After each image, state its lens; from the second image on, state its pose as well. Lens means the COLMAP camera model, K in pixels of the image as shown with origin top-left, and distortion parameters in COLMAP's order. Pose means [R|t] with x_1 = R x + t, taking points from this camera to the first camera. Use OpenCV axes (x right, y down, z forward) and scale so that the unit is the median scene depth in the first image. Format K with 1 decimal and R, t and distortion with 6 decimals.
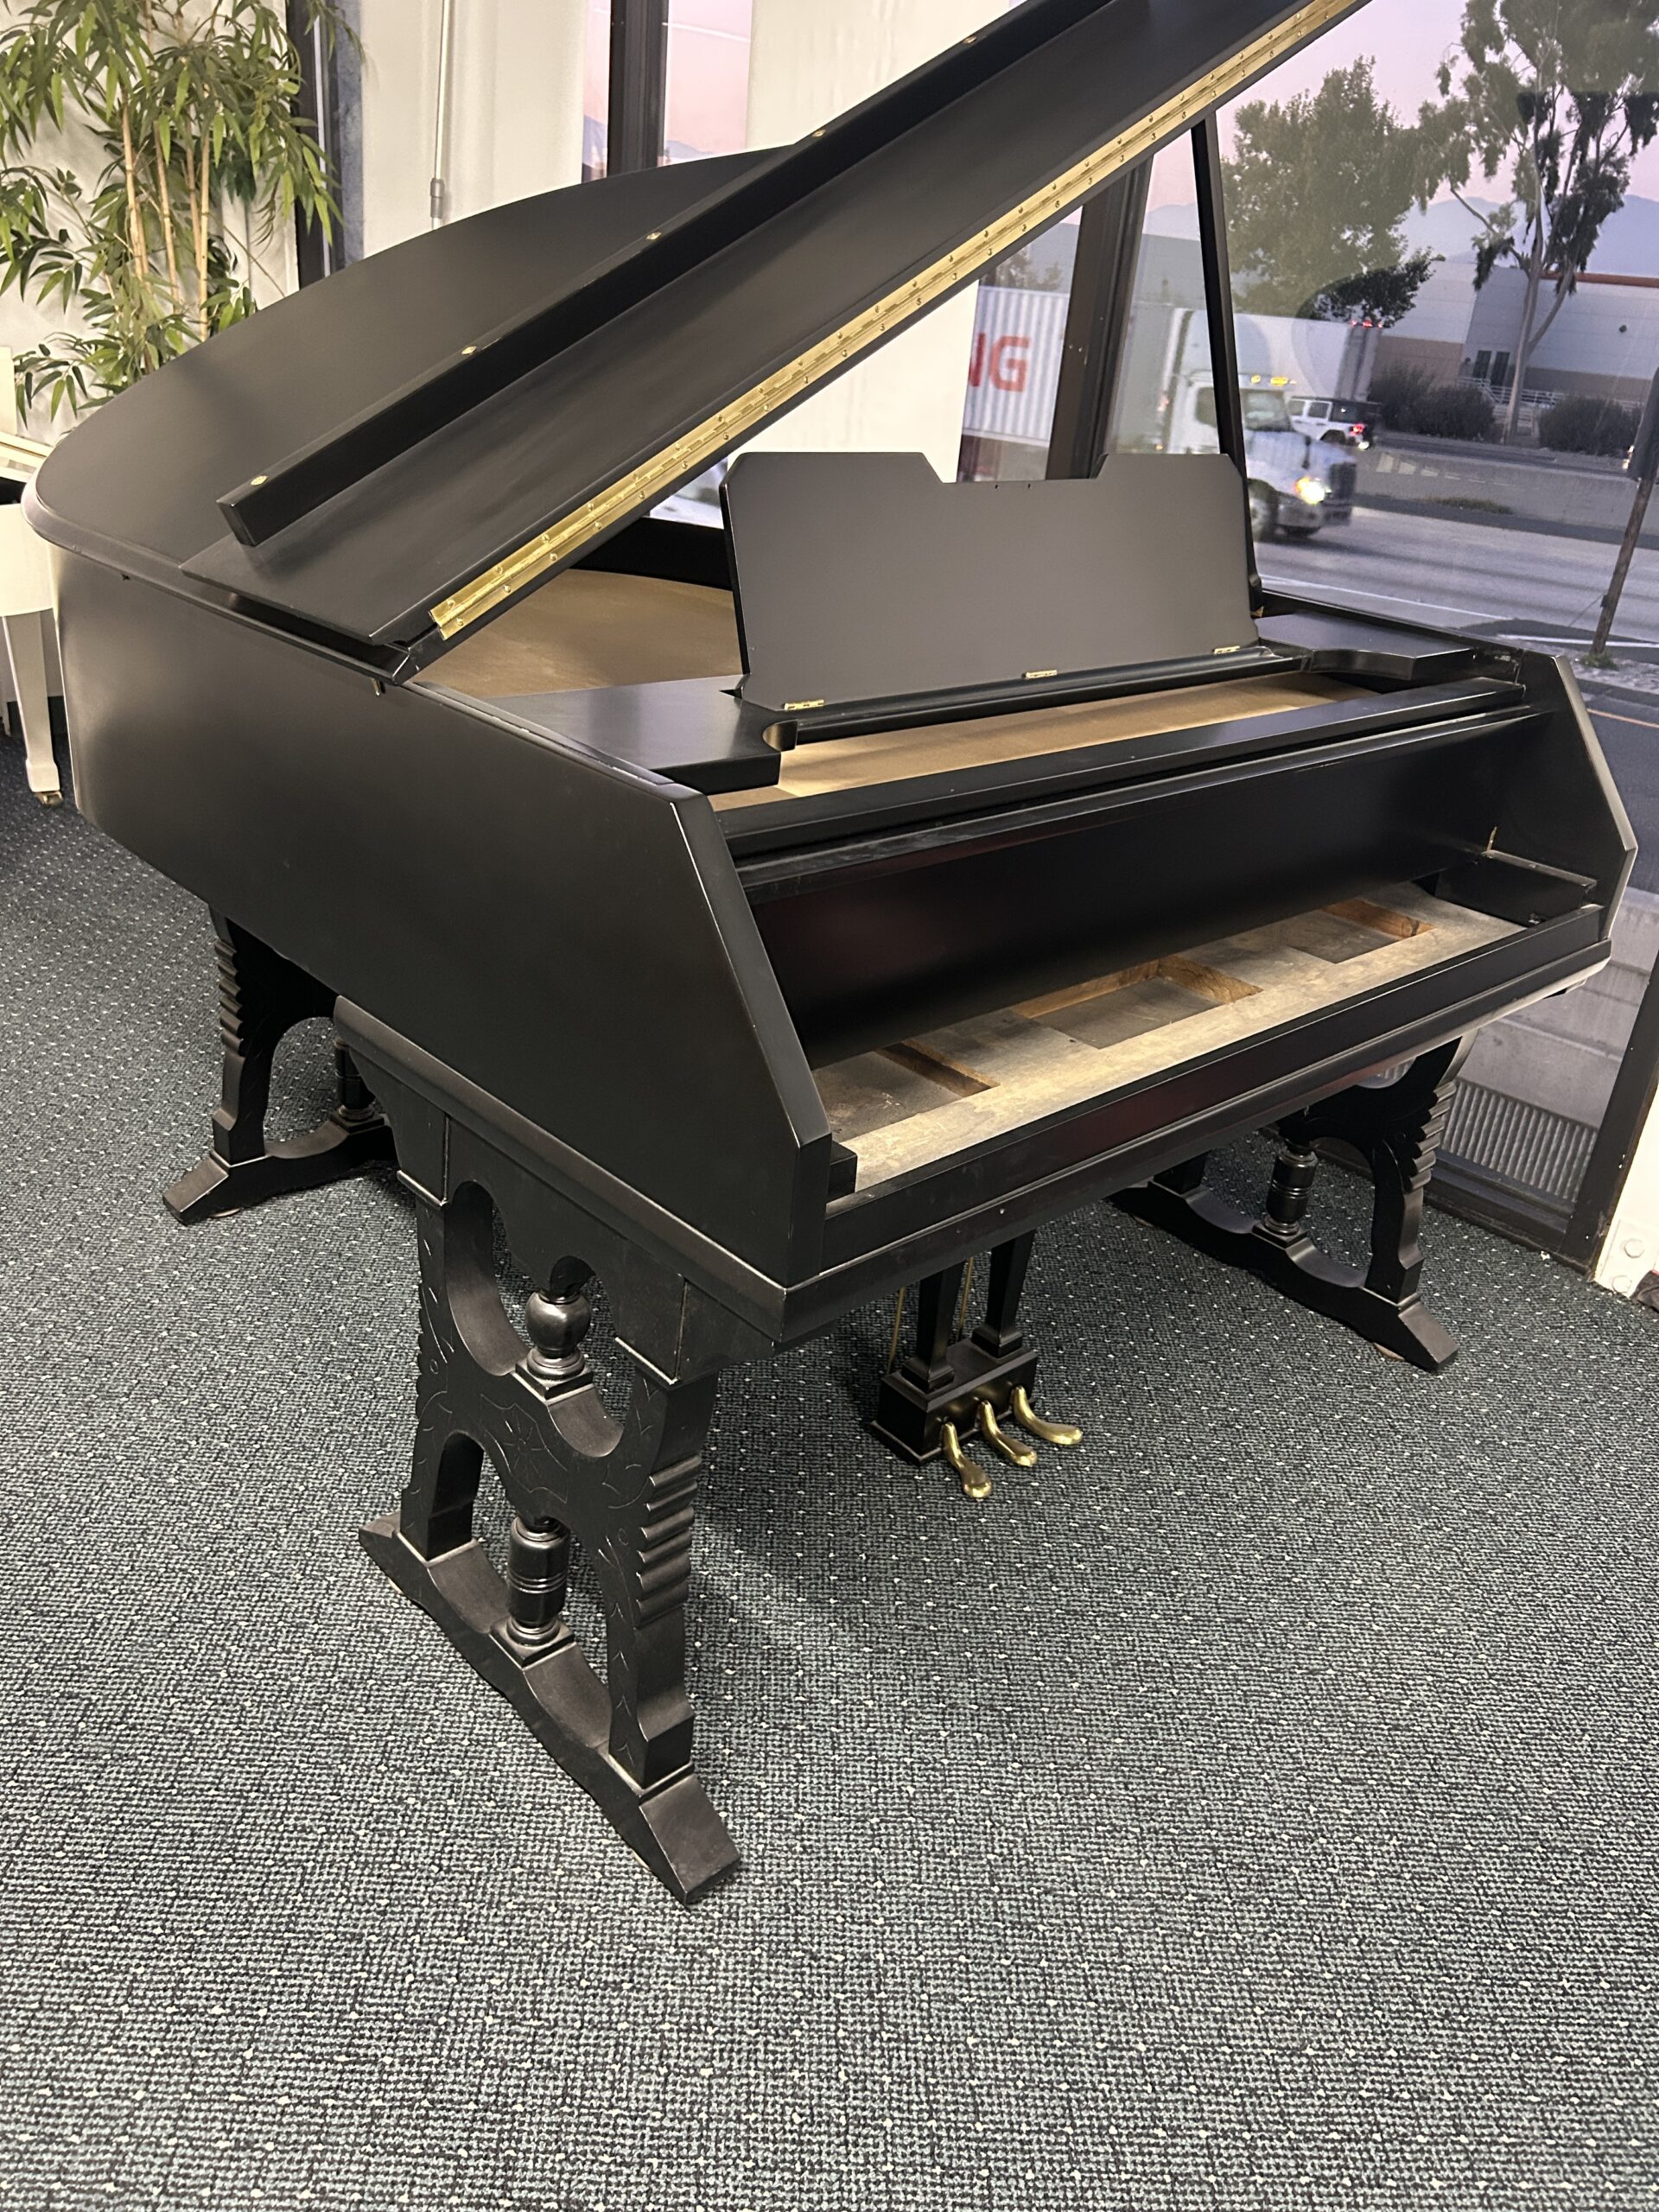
lens RADIAL K [[1678.1, 0, 821.5], [0, 1678.1, 1104.7], [0, 0, 1]] dist [0.030190, -0.035106]
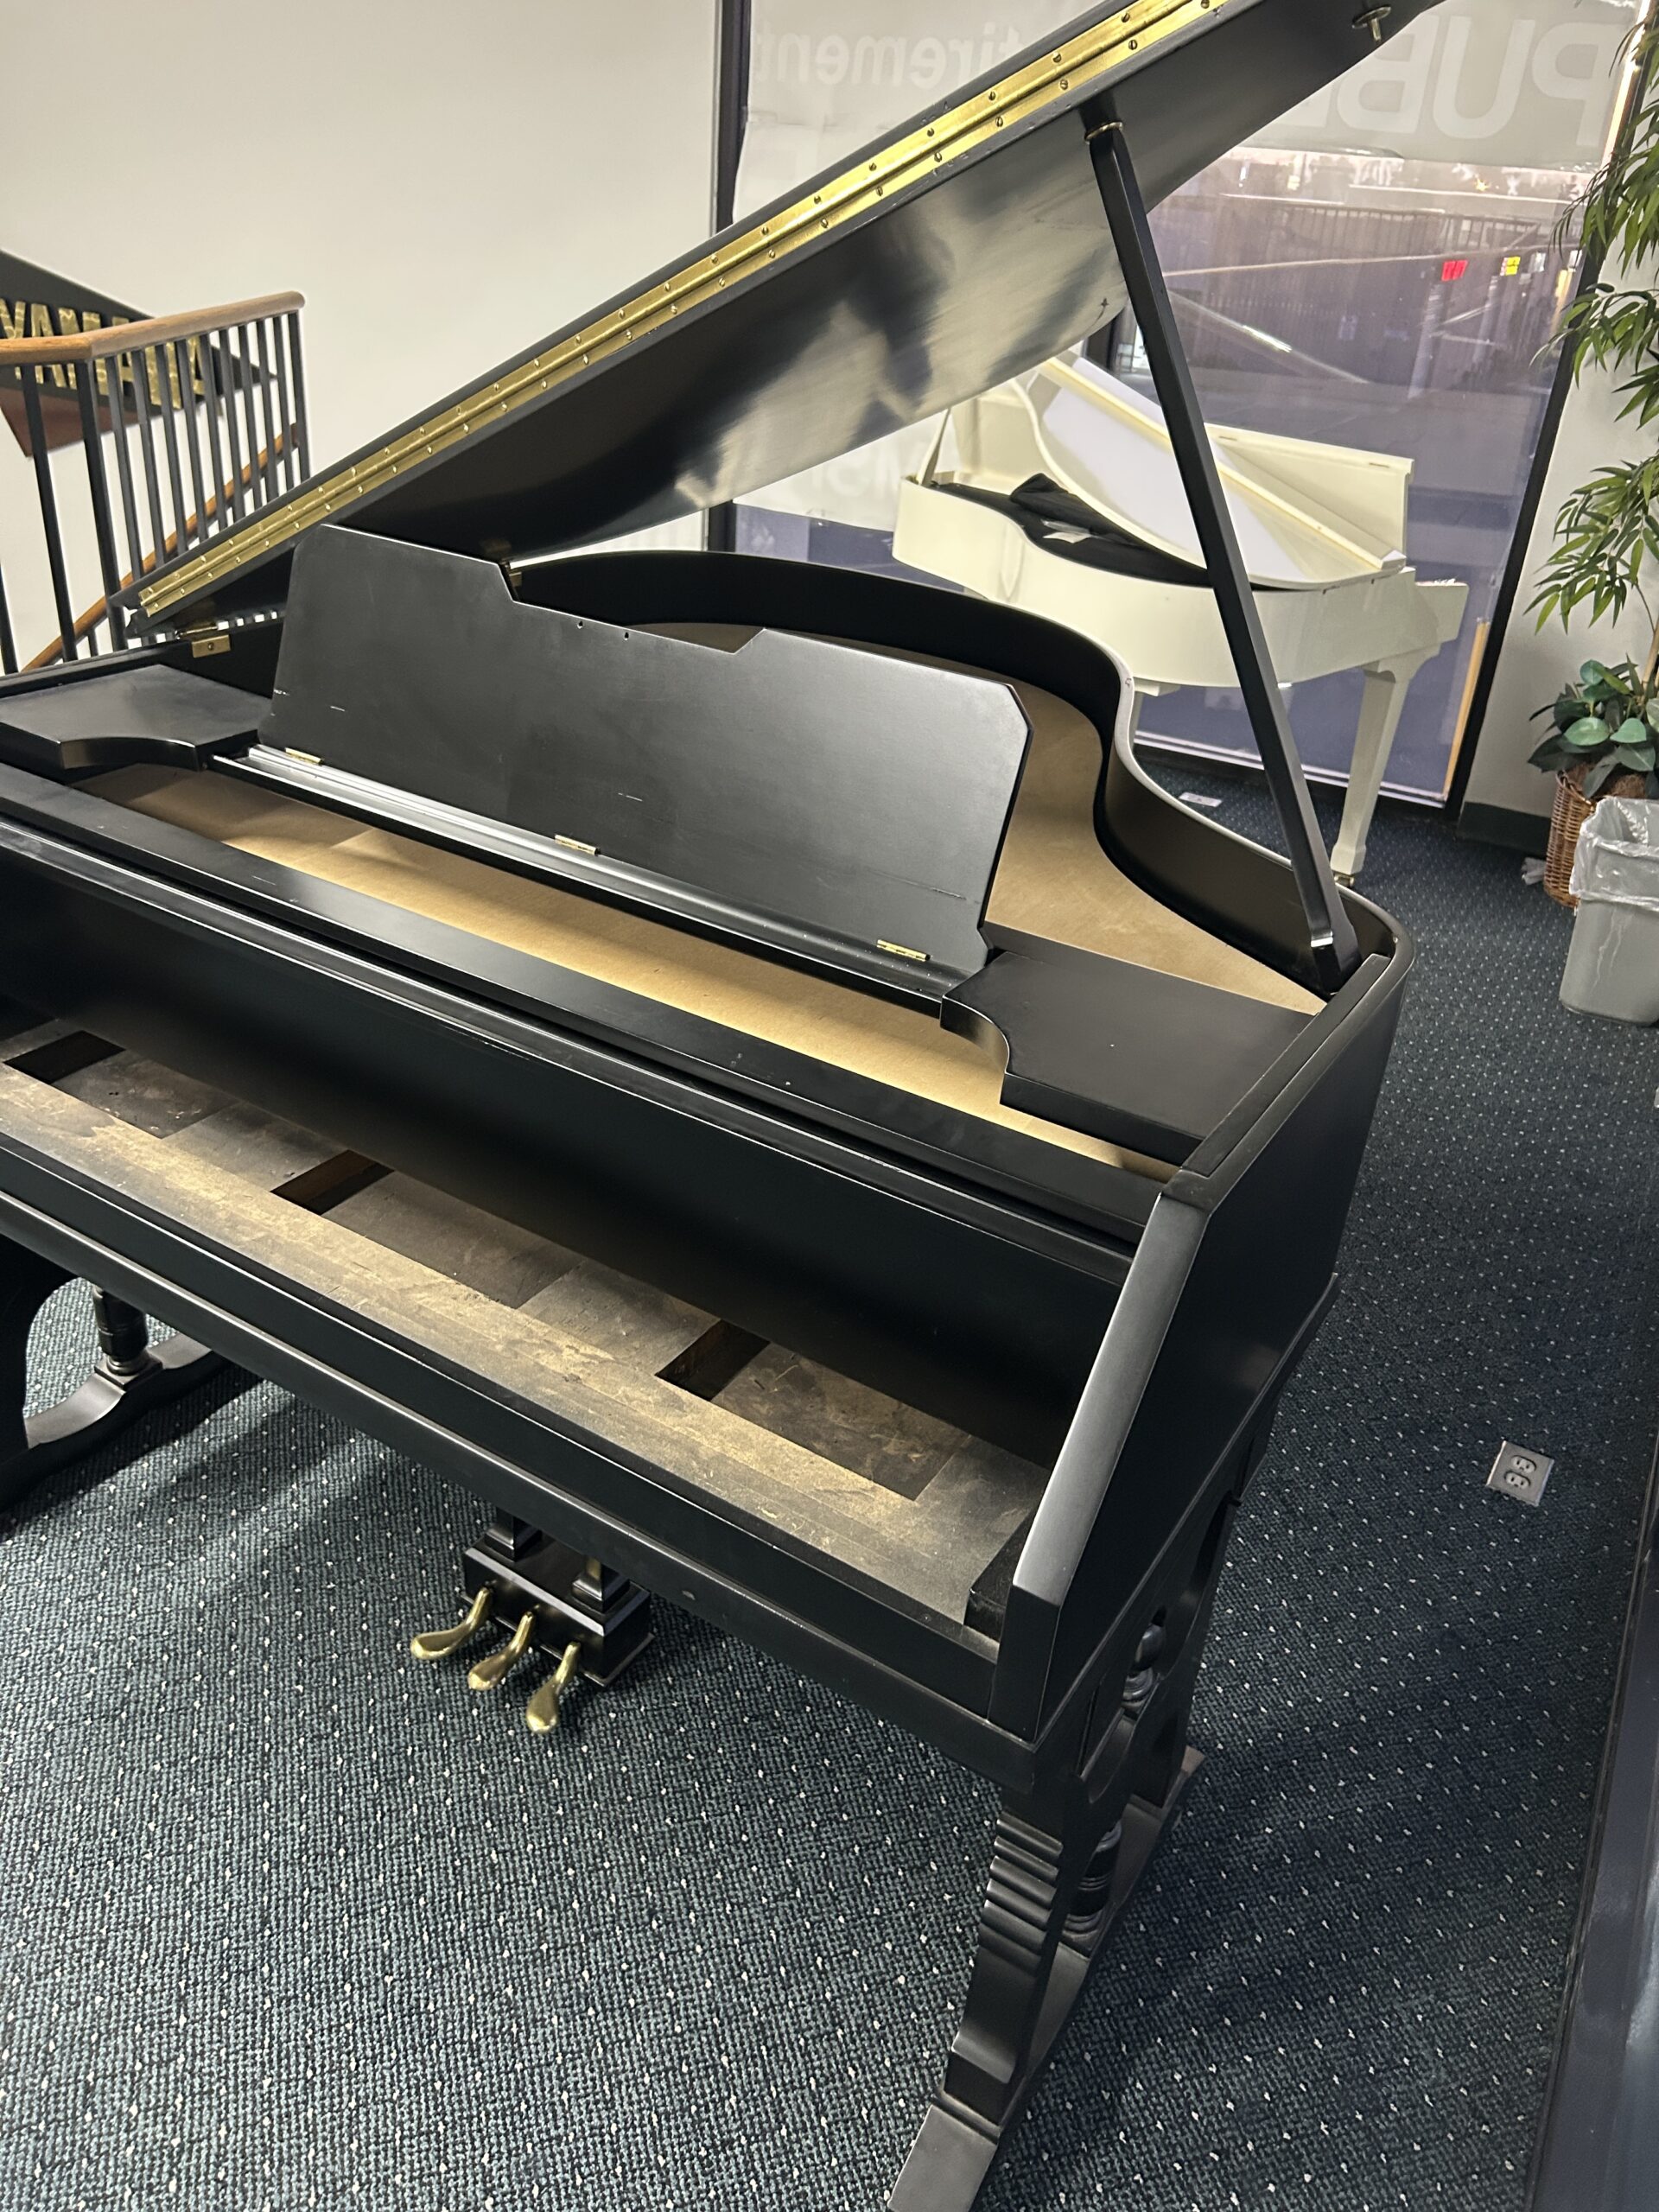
lens RADIAL K [[1678.1, 0, 837.0], [0, 1678.1, 1093.0], [0, 0, 1]] dist [0.030190, -0.035106]
pose [[0.257324, 0.412077, -0.874058, 0.930218], [-0.472424, 0.842700, 0.258211, -0.418437], [0.842971, 0.346482, 0.411522, 0.776176]]
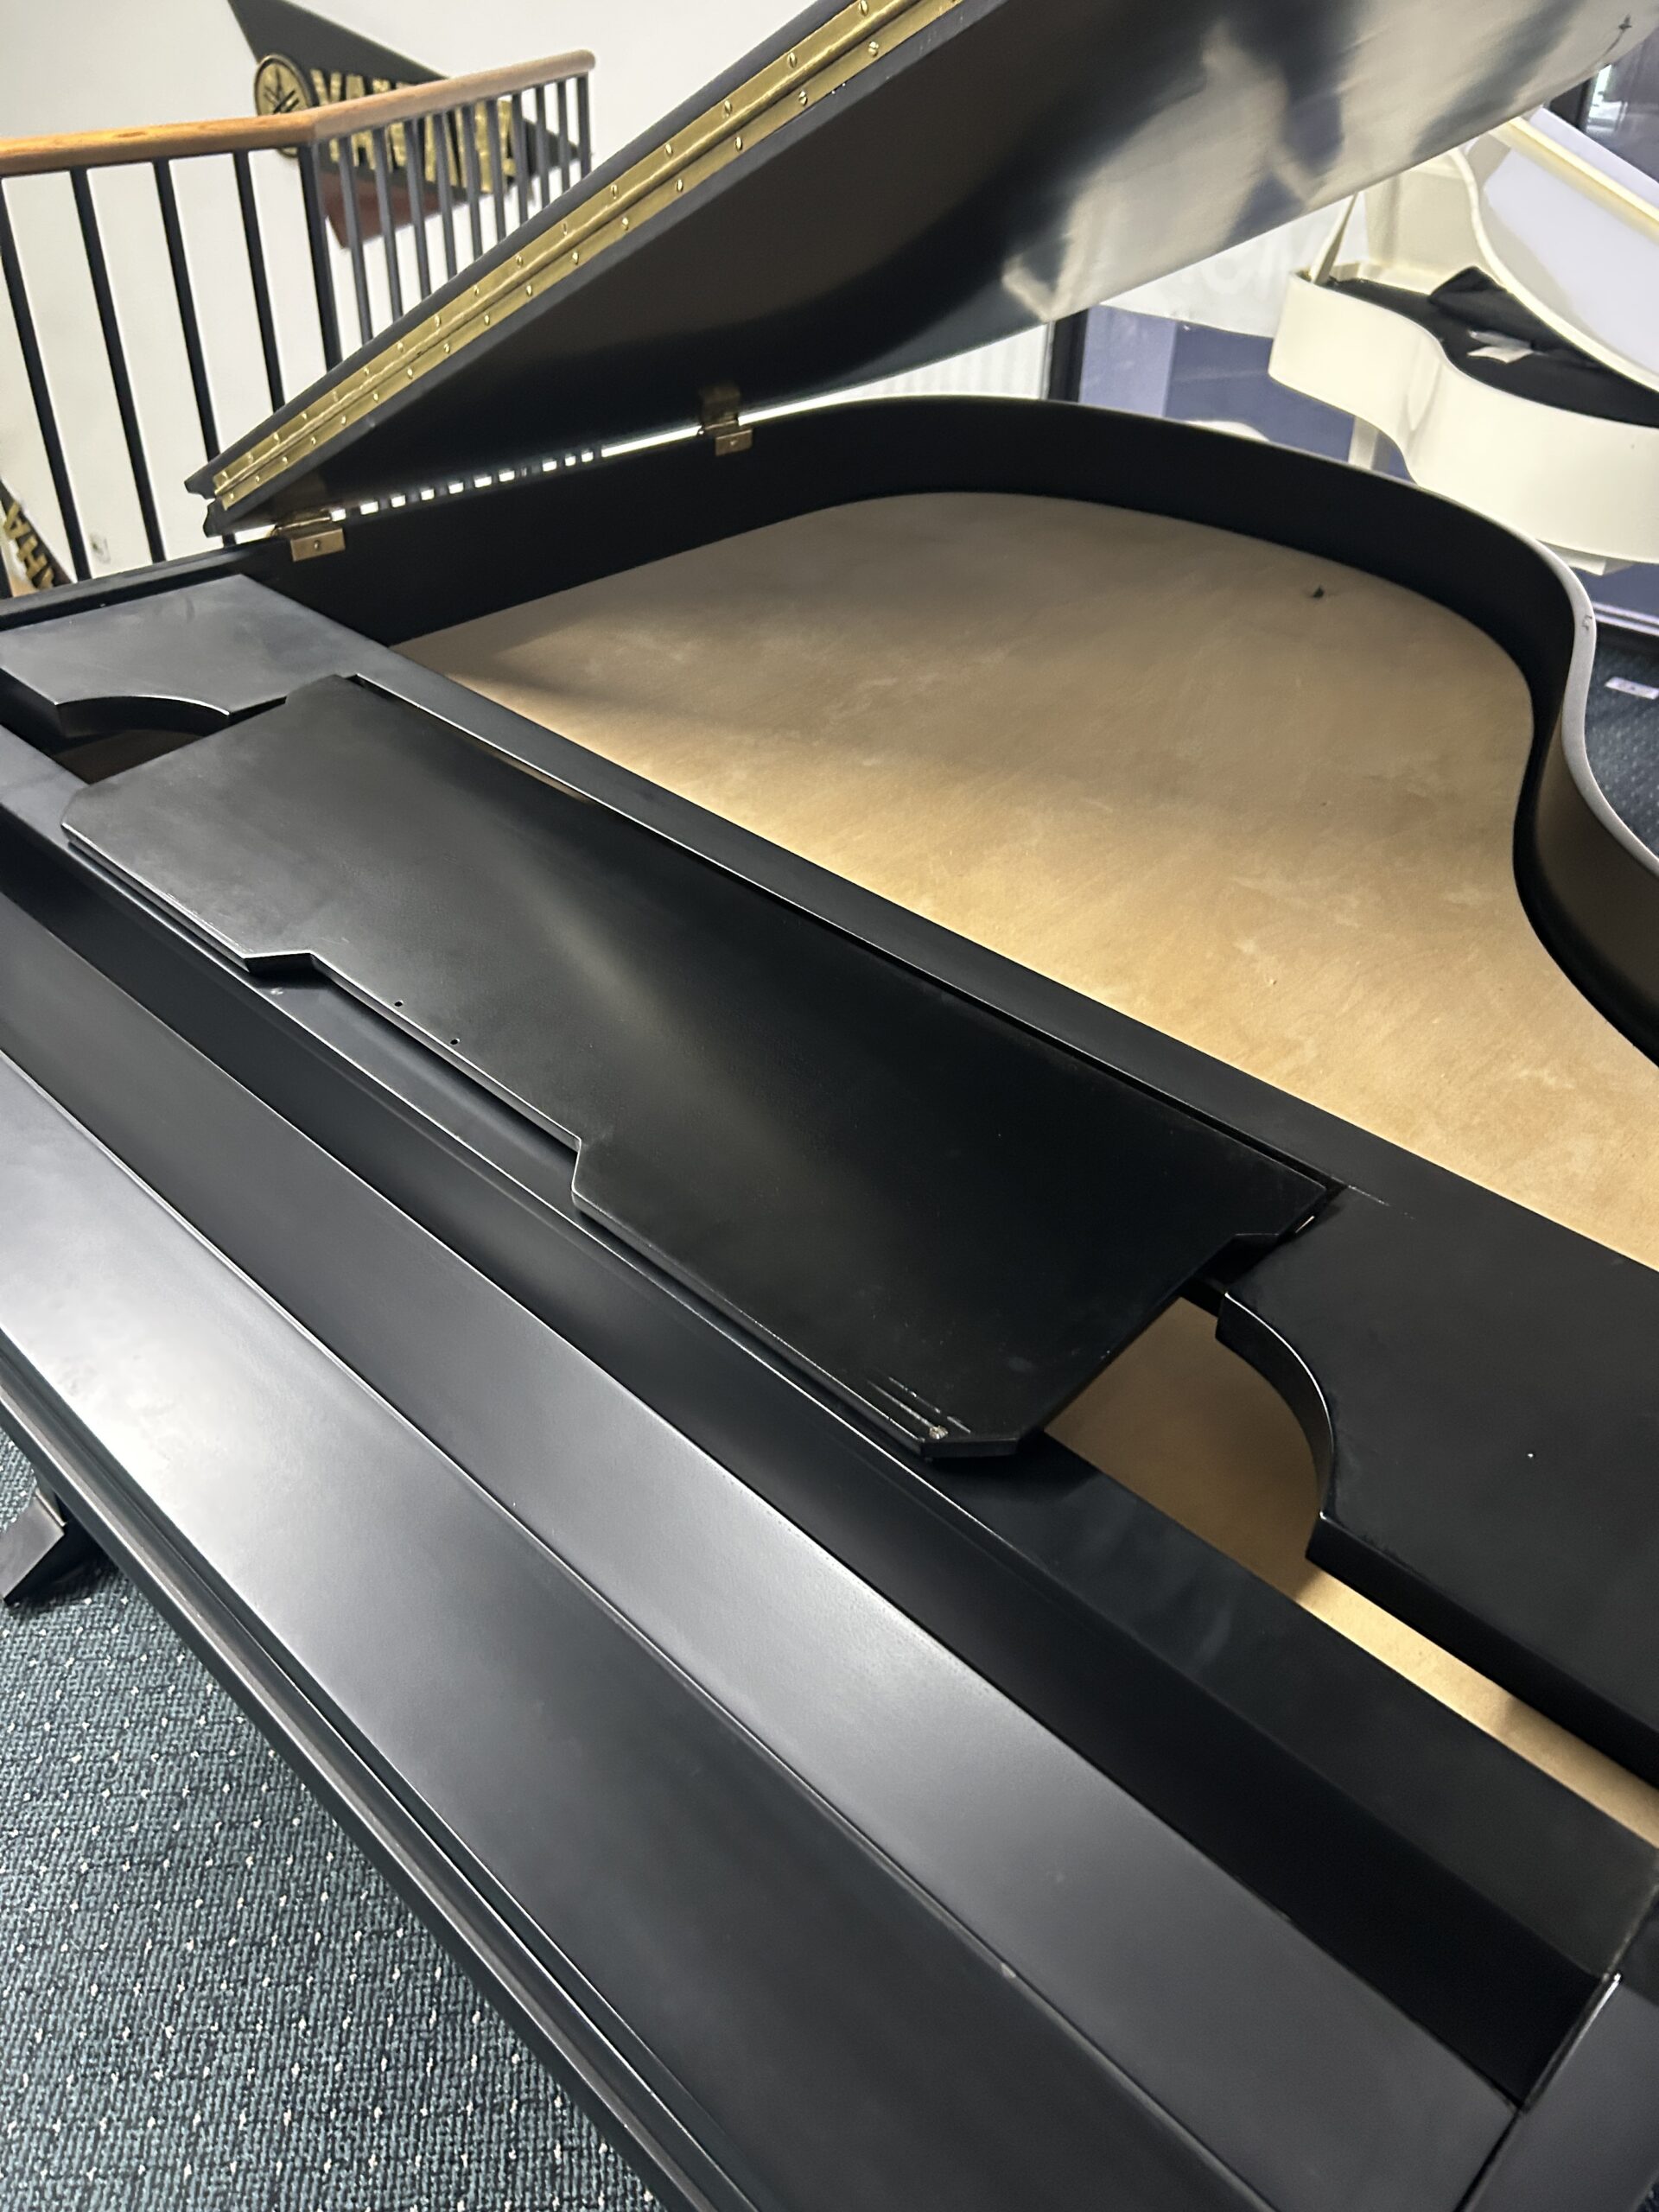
lens RADIAL K [[1678.1, 0, 815.8], [0, 1678.1, 1119.2], [0, 0, 1]] dist [0.030190, -0.035106]
pose [[0.047039, 0.530981, -0.846077, 0.631746], [-0.466504, 0.760647, 0.451431, -0.462460], [0.883268, 0.373463, 0.283485, 0.867235]]
